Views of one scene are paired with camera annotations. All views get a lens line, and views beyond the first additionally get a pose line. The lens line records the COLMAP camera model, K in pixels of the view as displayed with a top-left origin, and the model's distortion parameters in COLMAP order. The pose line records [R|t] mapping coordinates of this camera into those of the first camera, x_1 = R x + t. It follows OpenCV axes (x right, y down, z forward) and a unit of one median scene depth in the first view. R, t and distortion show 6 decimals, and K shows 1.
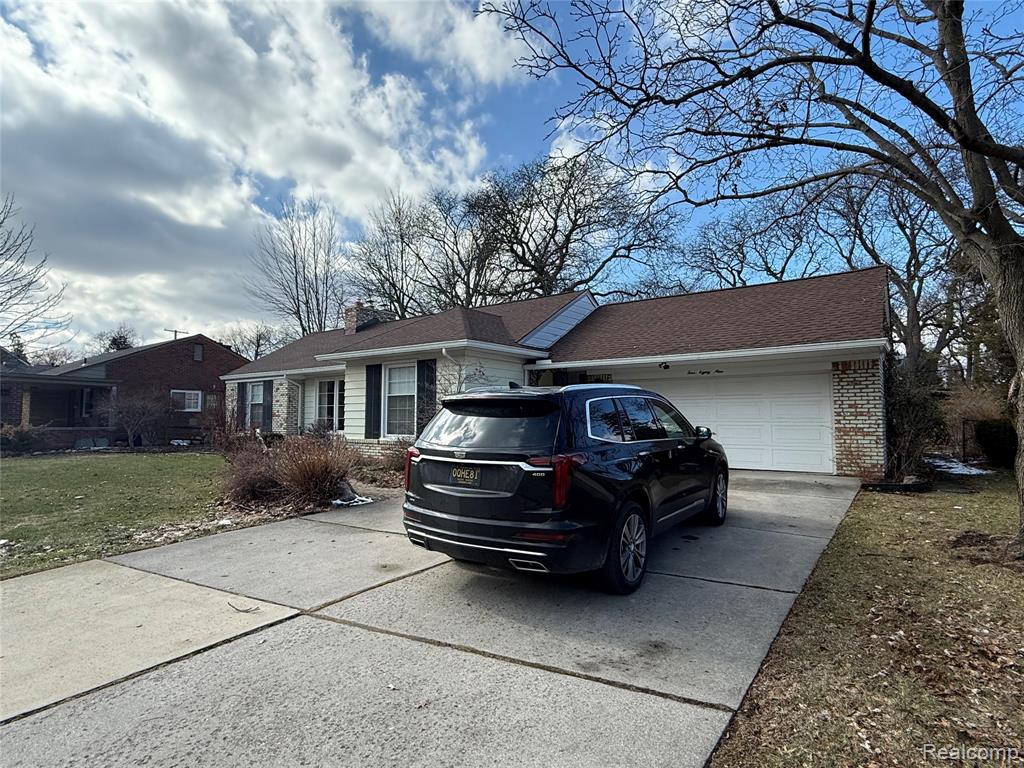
lens RADIAL K [[542.4, 0, 510.2], [0, 542.4, 383.7], [0, 0, 1]] dist [0.003526, -0.000905]
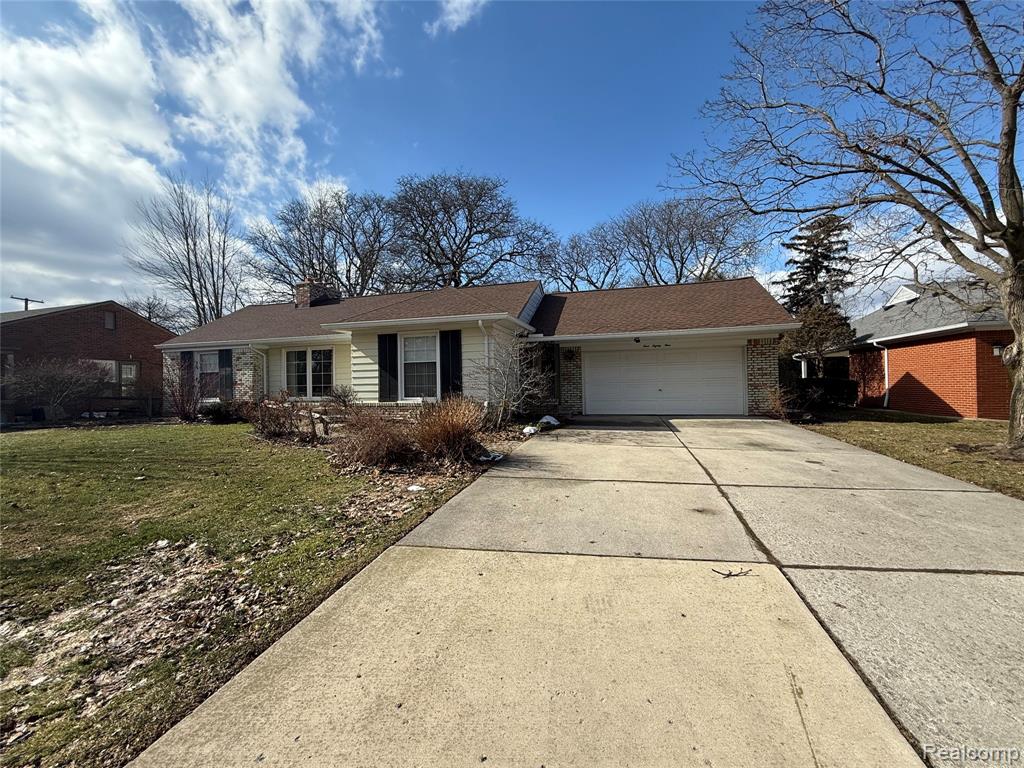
lens RADIAL K [[407.6, 0, 515.5], [0, 407.6, 382.2], [0, 0, 1]] dist [-0.001810, -0.000053]
pose [[0.936586, -0.013443, 0.350180, -0.307006], [-0.005631, 0.998558, 0.053394, 0.016427], [-0.350393, -0.051980, 0.935159, 0.143292]]
